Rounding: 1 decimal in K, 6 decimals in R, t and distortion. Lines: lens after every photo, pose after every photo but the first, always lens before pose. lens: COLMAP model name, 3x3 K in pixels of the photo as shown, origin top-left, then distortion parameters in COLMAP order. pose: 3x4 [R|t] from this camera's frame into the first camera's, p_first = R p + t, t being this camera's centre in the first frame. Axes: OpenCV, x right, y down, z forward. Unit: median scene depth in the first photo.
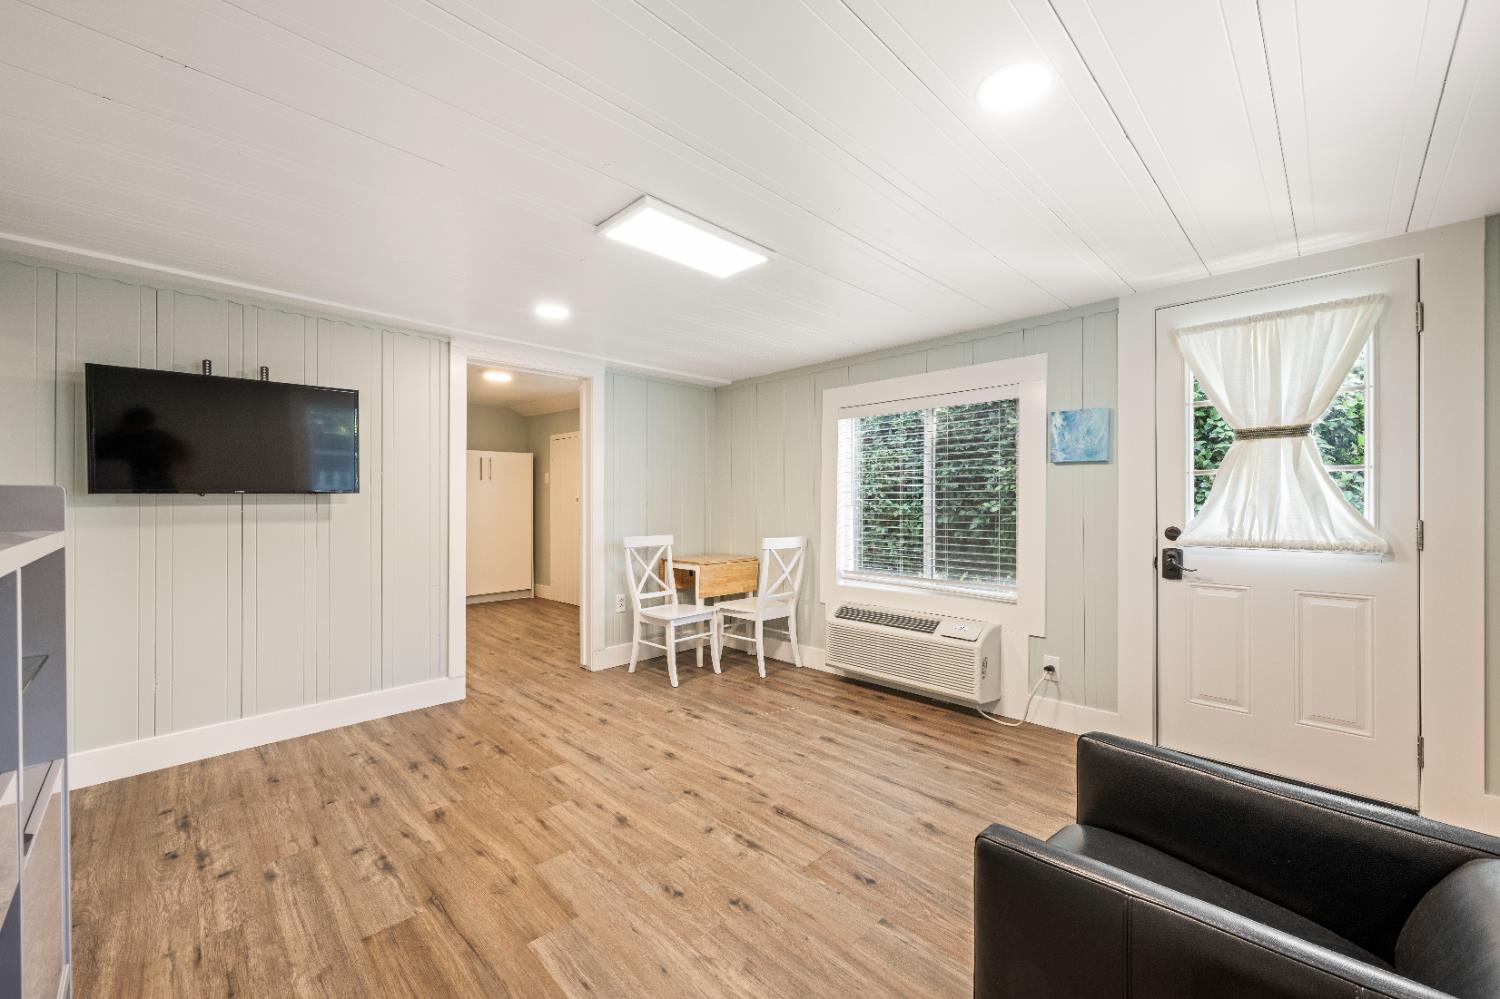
lens RADIAL K [[594.5, 0, 753.7], [0, 594.5, 499.2], [0, 0, 1]] dist [-0.002701, 0.000012]
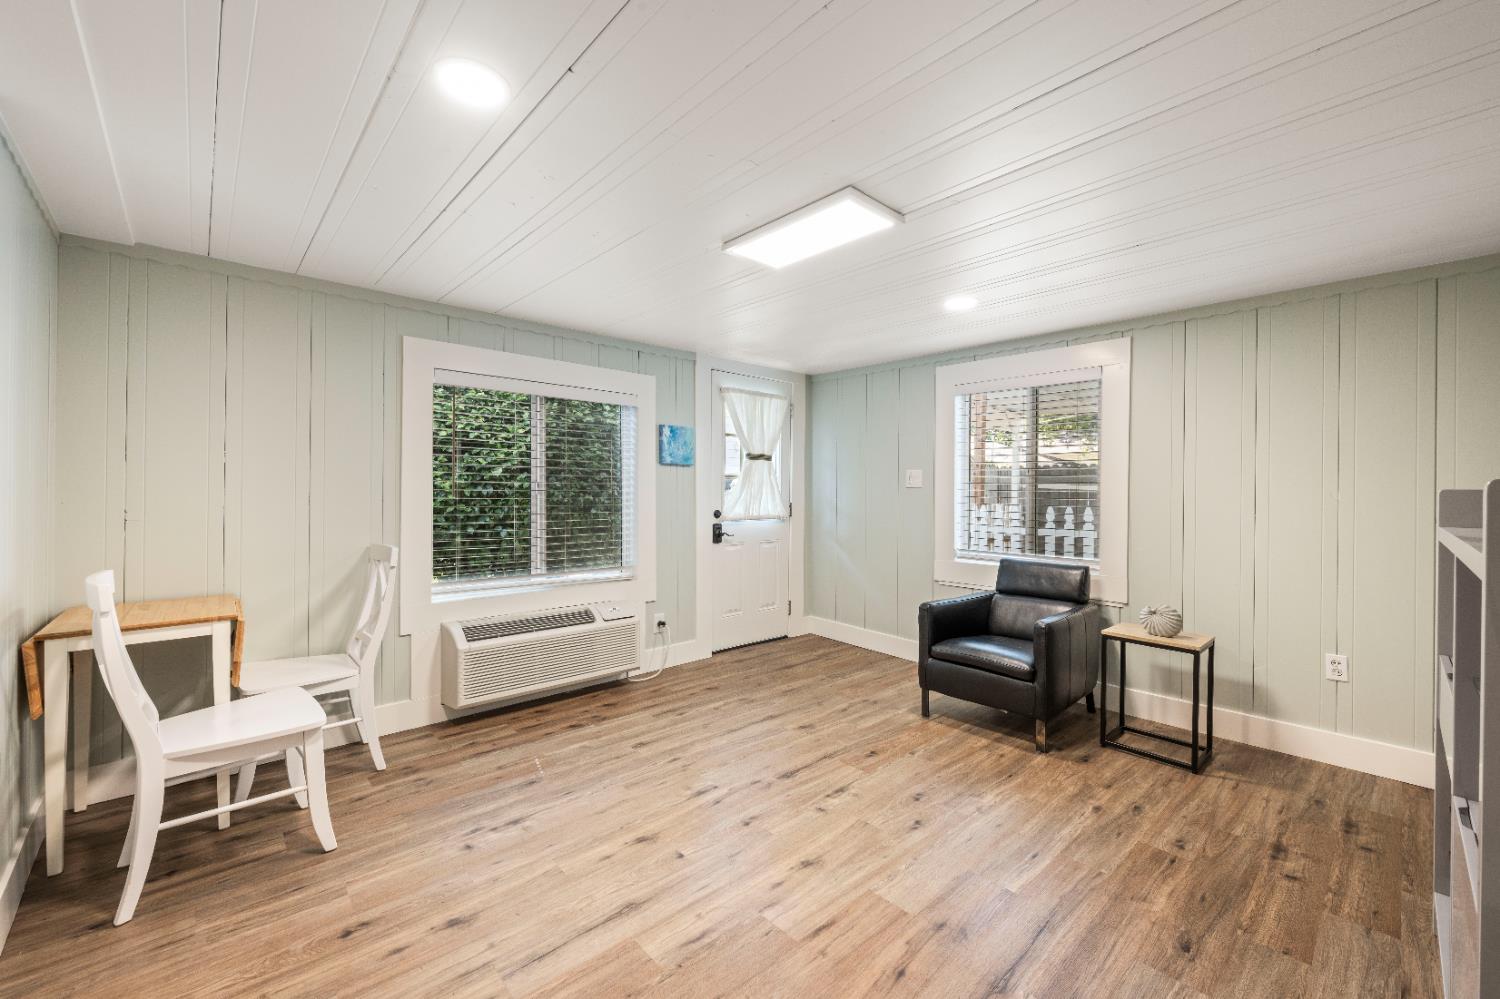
lens RADIAL K [[594.5, 0, 753.7], [0, 594.5, 499.2], [0, 0, 1]] dist [-0.002701, 0.000012]
pose [[0.038619, -0.011521, 0.999188, -0.794566], [-0.011171, 0.999866, 0.011961, -0.002390], [-0.999192, -0.011624, 0.038485, 0.767871]]
